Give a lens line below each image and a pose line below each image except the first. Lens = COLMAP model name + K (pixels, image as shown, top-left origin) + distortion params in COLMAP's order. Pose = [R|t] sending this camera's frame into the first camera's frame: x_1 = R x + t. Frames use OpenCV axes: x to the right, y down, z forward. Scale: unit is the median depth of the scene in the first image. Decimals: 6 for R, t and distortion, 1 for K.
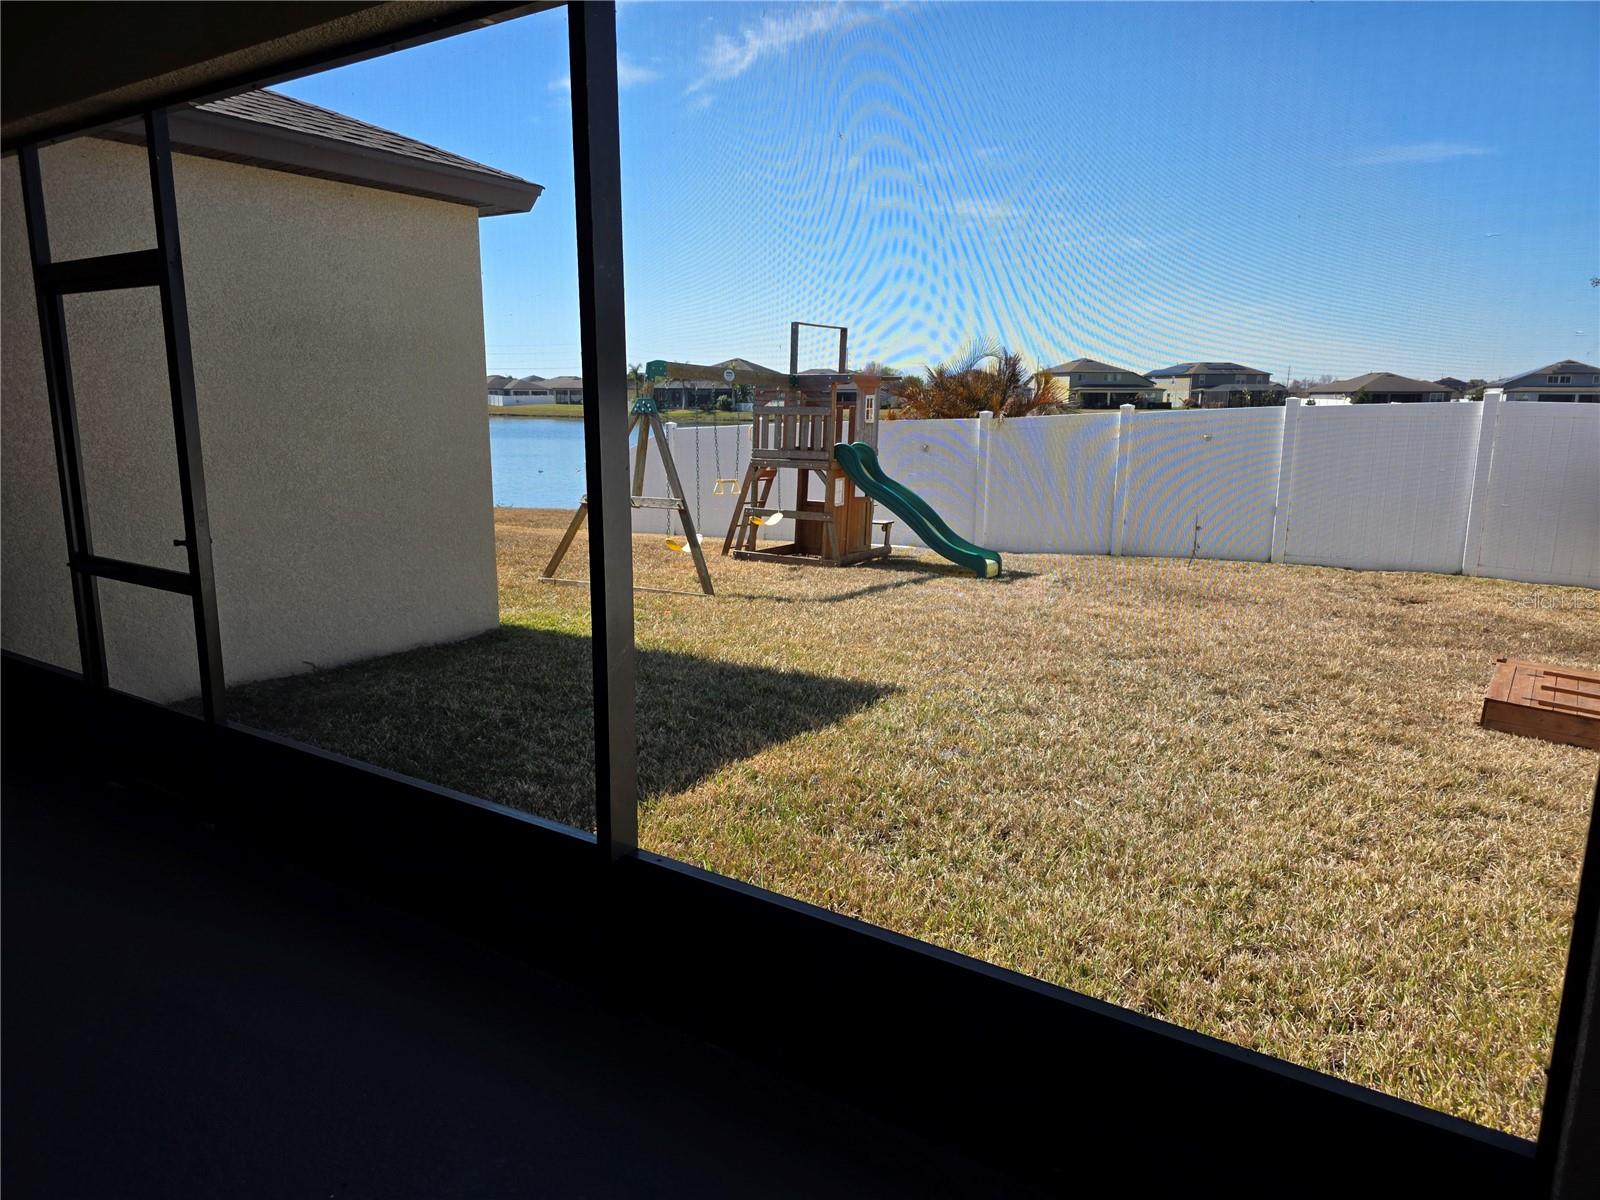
lens RADIAL K [[1068.1, 0, 793.3], [0, 1068.1, 606.4], [0, 0, 1]] dist [0.060933, -0.059182]
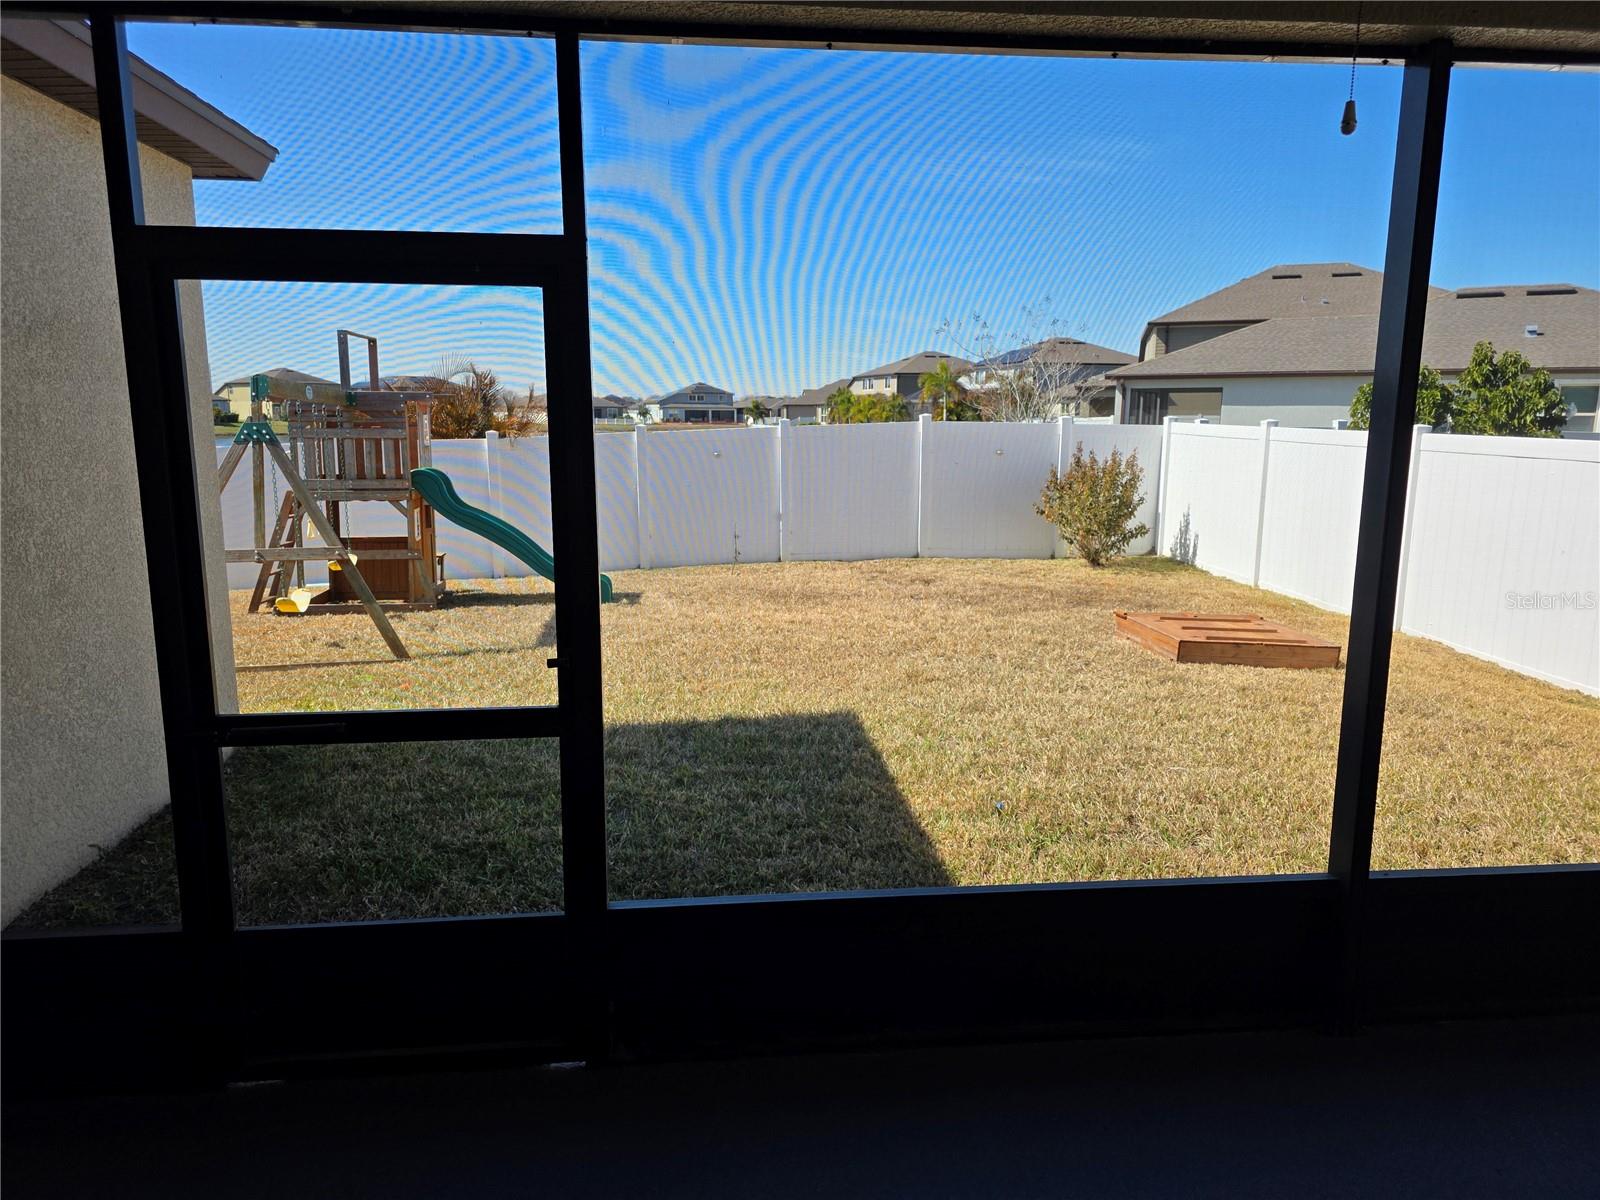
lens RADIAL K [[1068.1, 0, 795.6], [0, 1068.1, 596.4], [0, 0, 1]] dist [0.060933, -0.059182]
pose [[0.763366, -0.113048, 0.635997, -0.292916], [0.125650, 0.991748, 0.025469, -0.032873], [-0.633628, 0.060471, 0.771271, 0.126111]]
